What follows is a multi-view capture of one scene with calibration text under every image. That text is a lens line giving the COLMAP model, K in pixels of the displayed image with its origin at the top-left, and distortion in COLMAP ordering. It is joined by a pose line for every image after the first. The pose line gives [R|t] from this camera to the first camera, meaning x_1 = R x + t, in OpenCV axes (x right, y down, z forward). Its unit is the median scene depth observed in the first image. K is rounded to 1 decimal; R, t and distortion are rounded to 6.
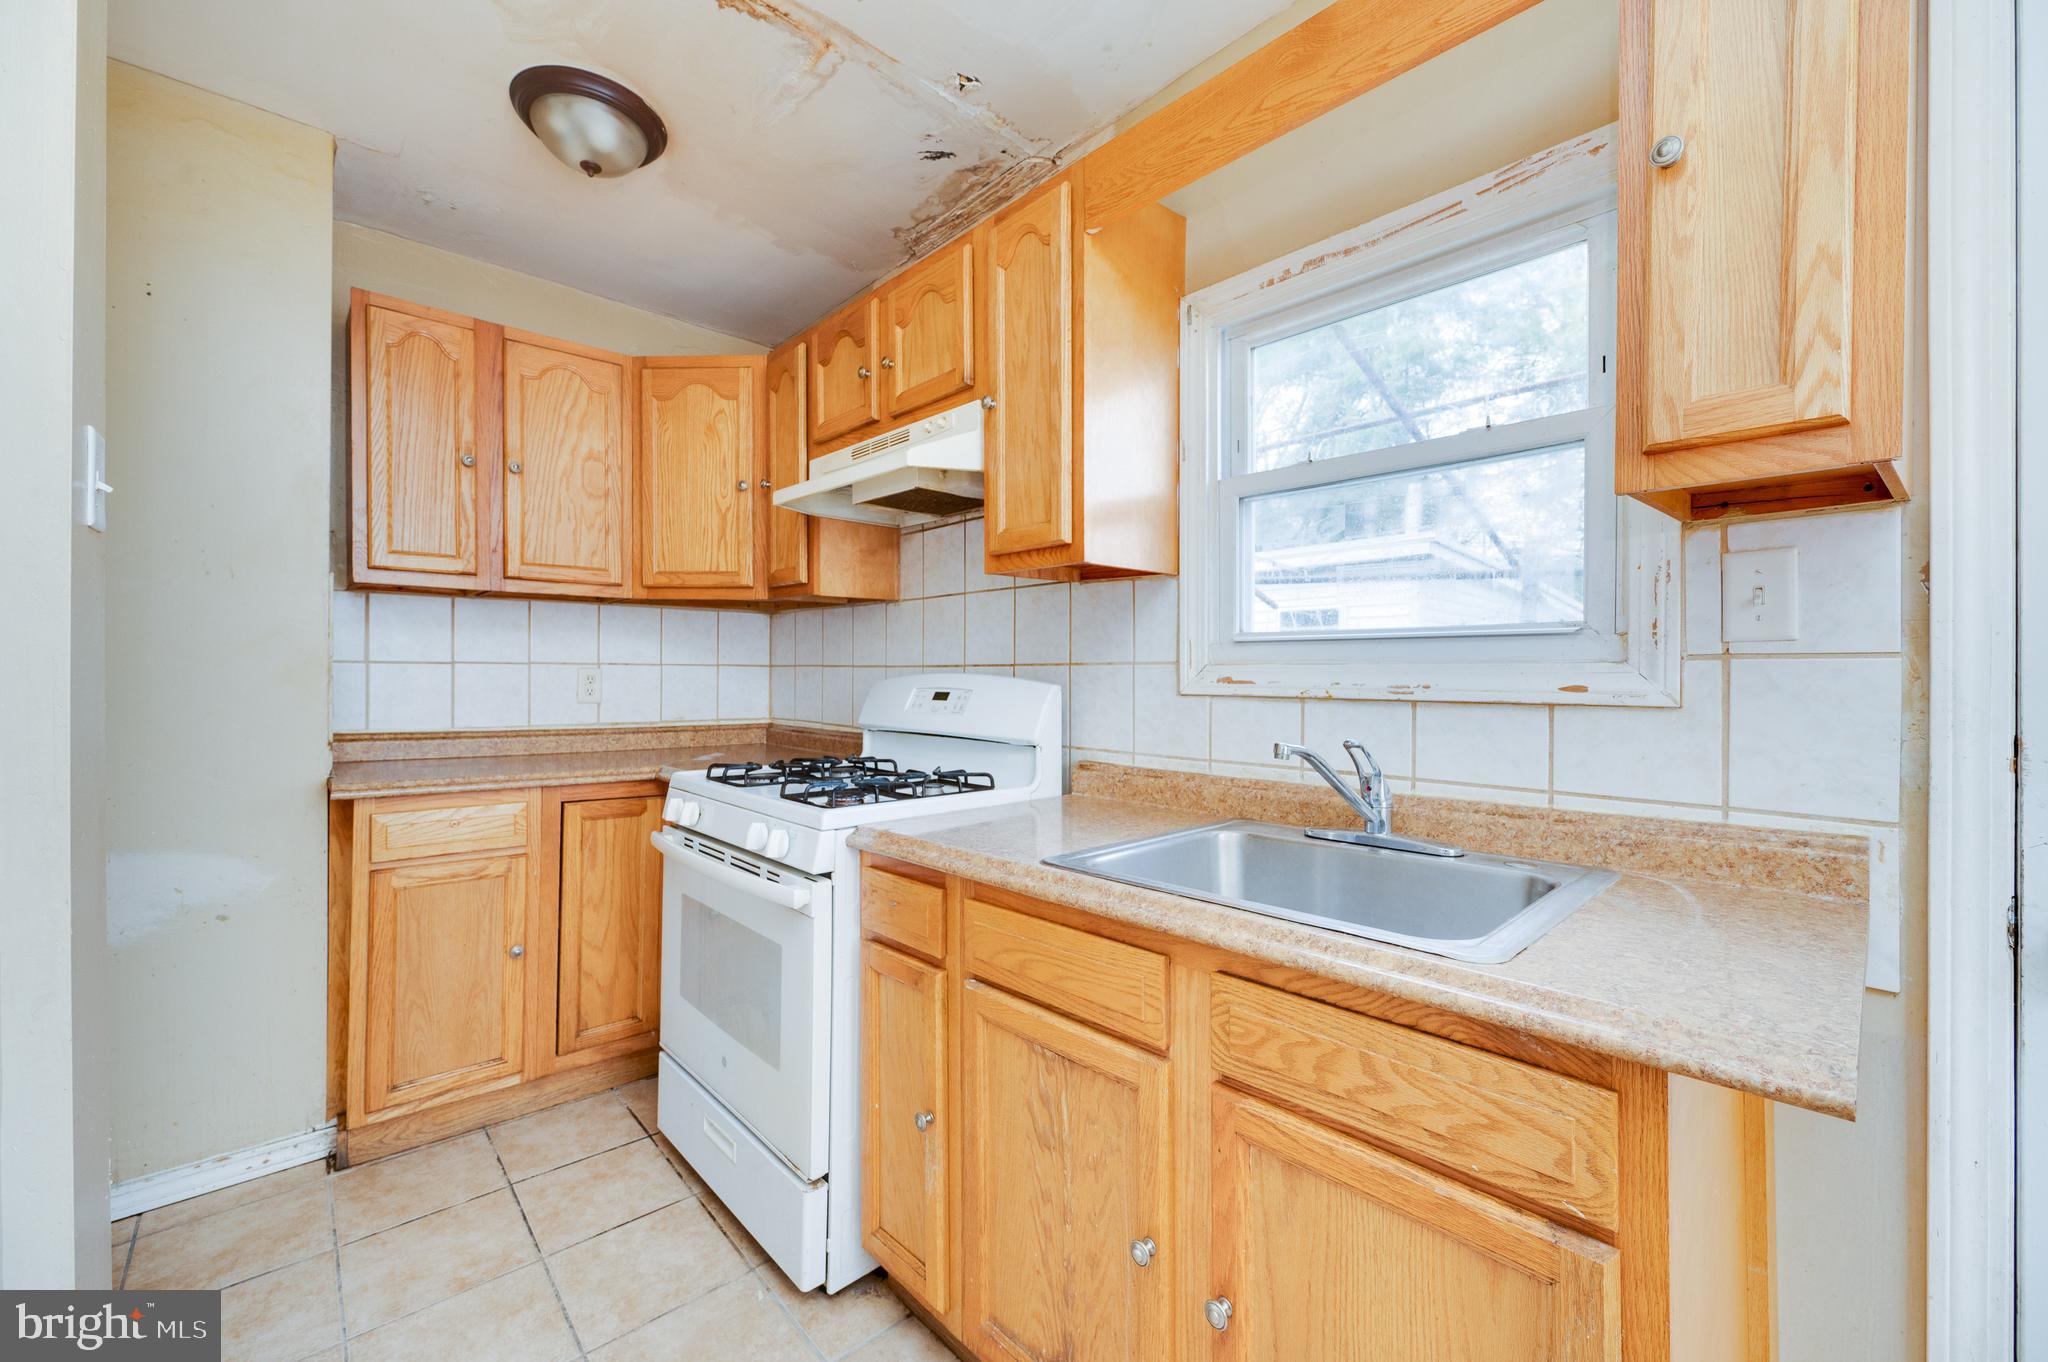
lens RADIAL K [[862.3, 0, 1019.9], [0, 862.3, 679.6], [0, 0, 1]] dist [-0.001661, -0.000284]
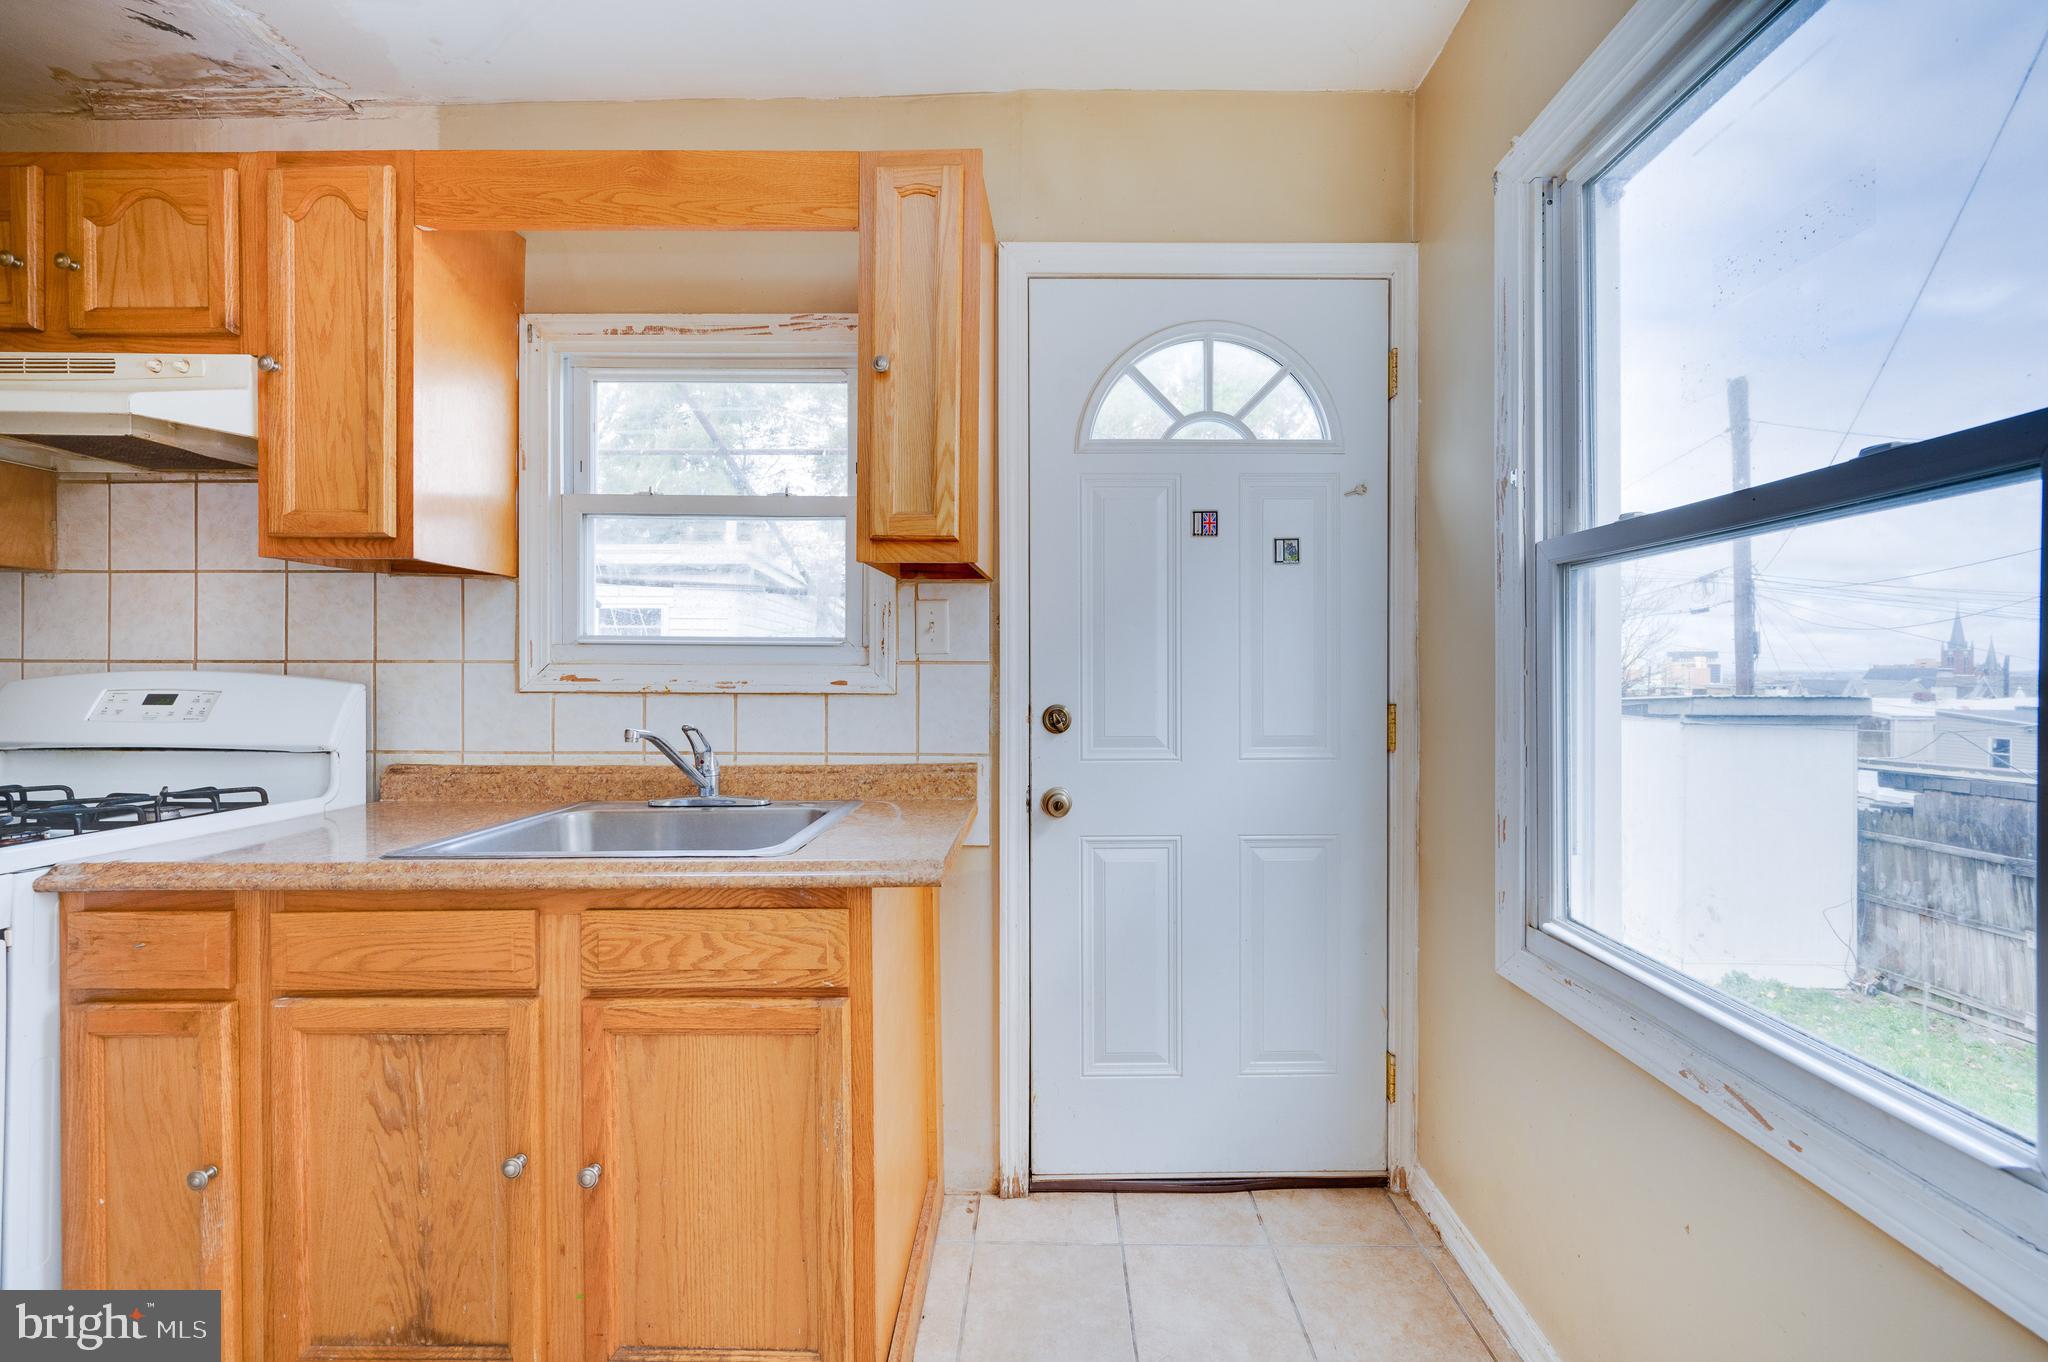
lens RADIAL K [[828.2, 0, 1025.3], [0, 828.2, 675.9], [0, 0, 1]] dist [-0.000591, -0.000347]
pose [[0.718661, -0.000393, 0.695361, -0.095260], [0.002485, 0.999995, -0.002003, 0.001756], [-0.695357, 0.003167, 0.718658, -0.197969]]
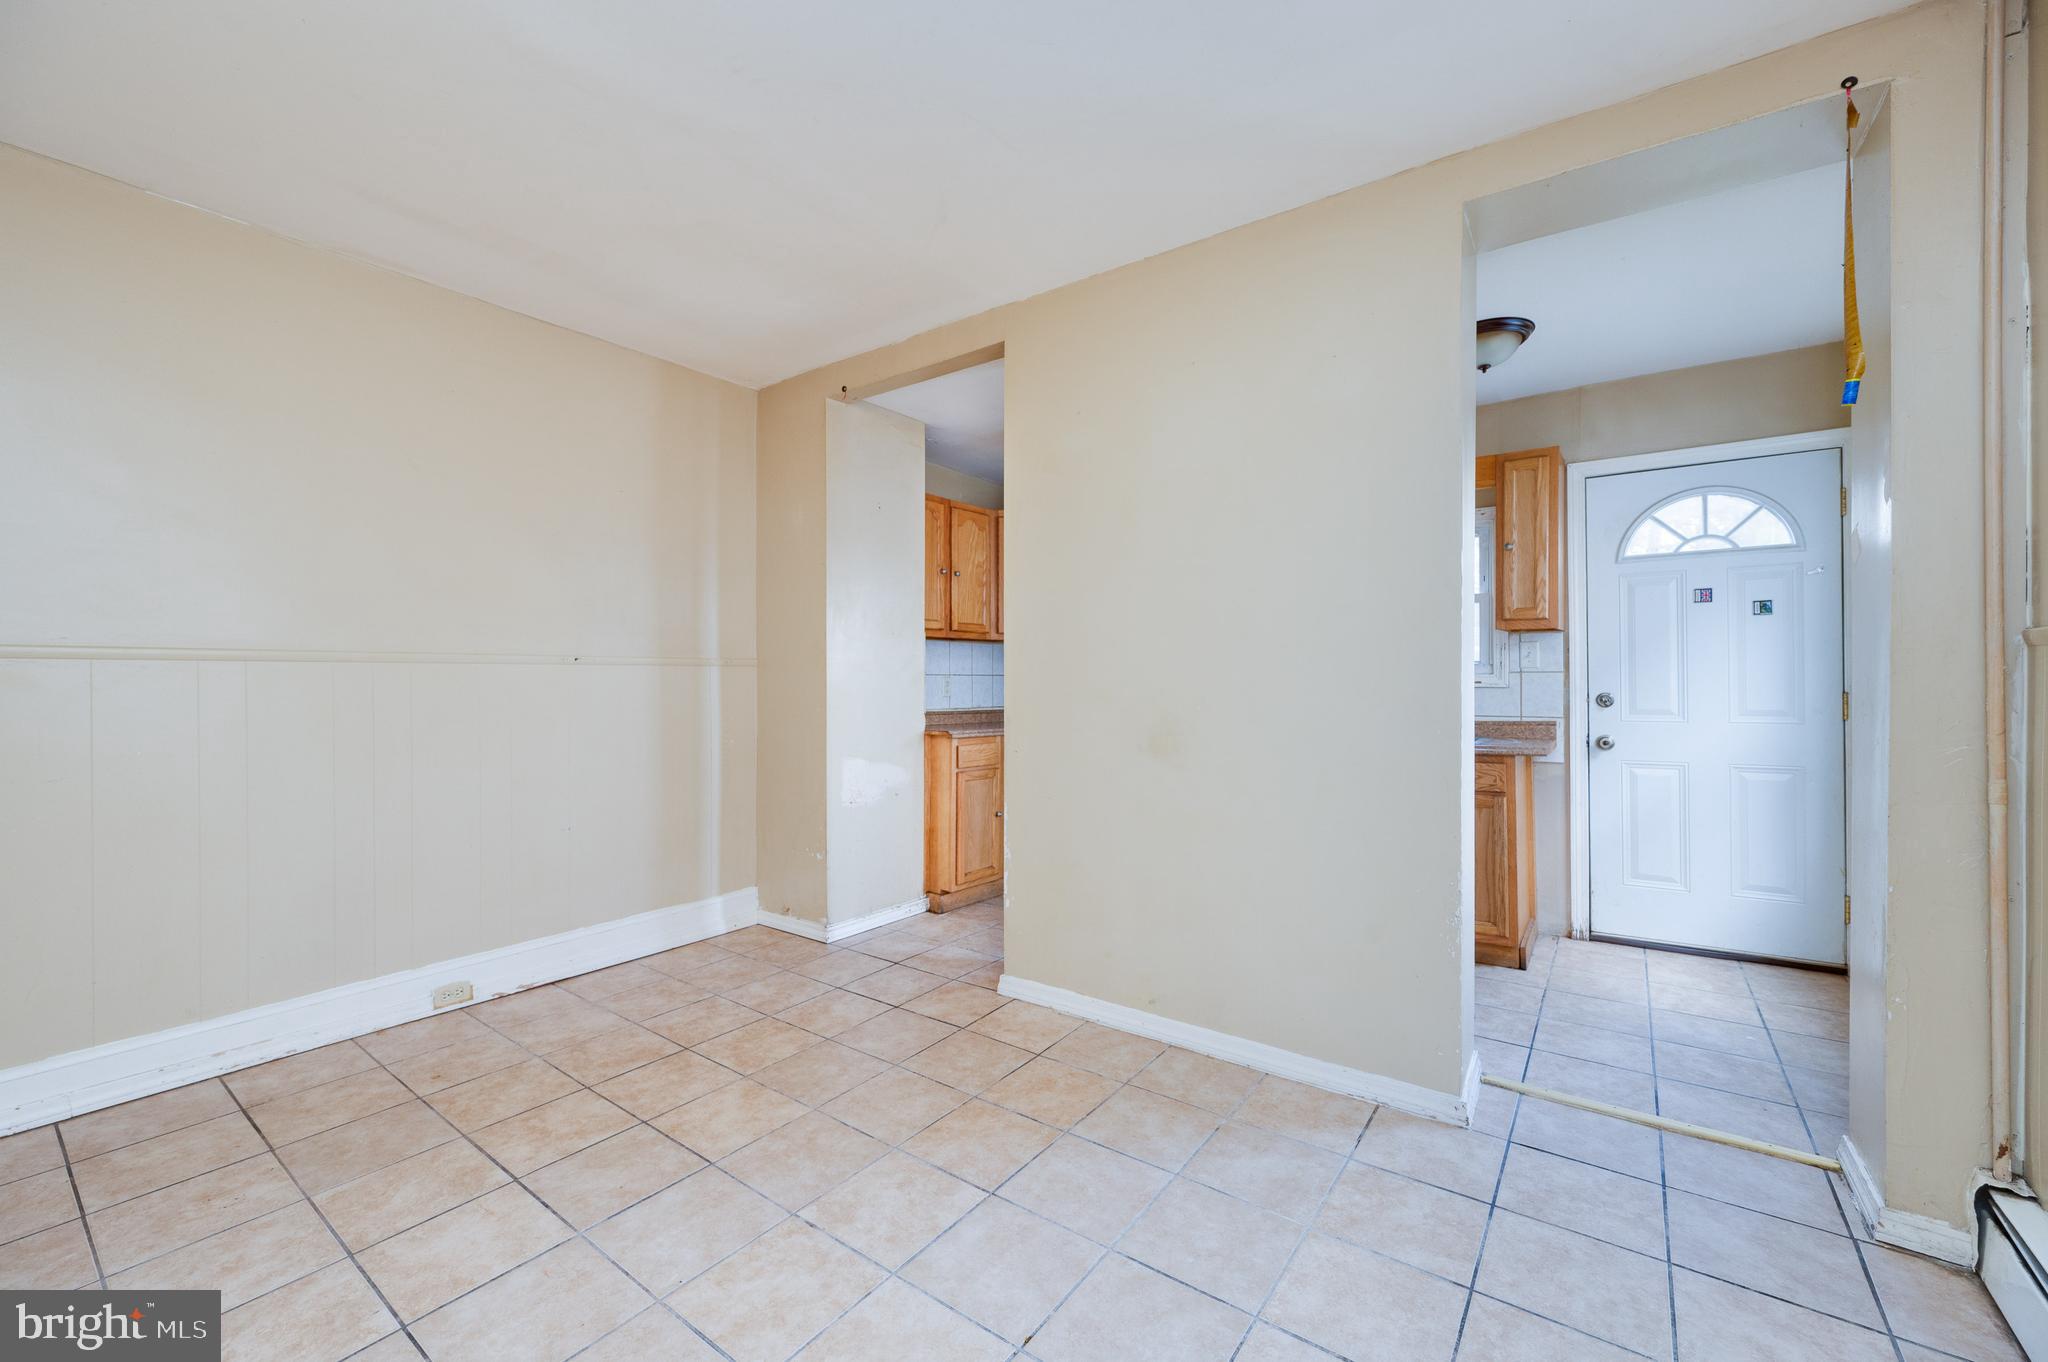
lens RADIAL K [[820.9, 0, 1027.0], [0, 820.9, 683.4], [0, 0, 1]] dist [0.008841, -0.000099]
pose [[0.986516, -0.009183, 0.163406, -1.093705], [0.008999, 0.999958, 0.001867, -0.004086], [-0.163416, -0.000371, 0.986557, -1.264436]]
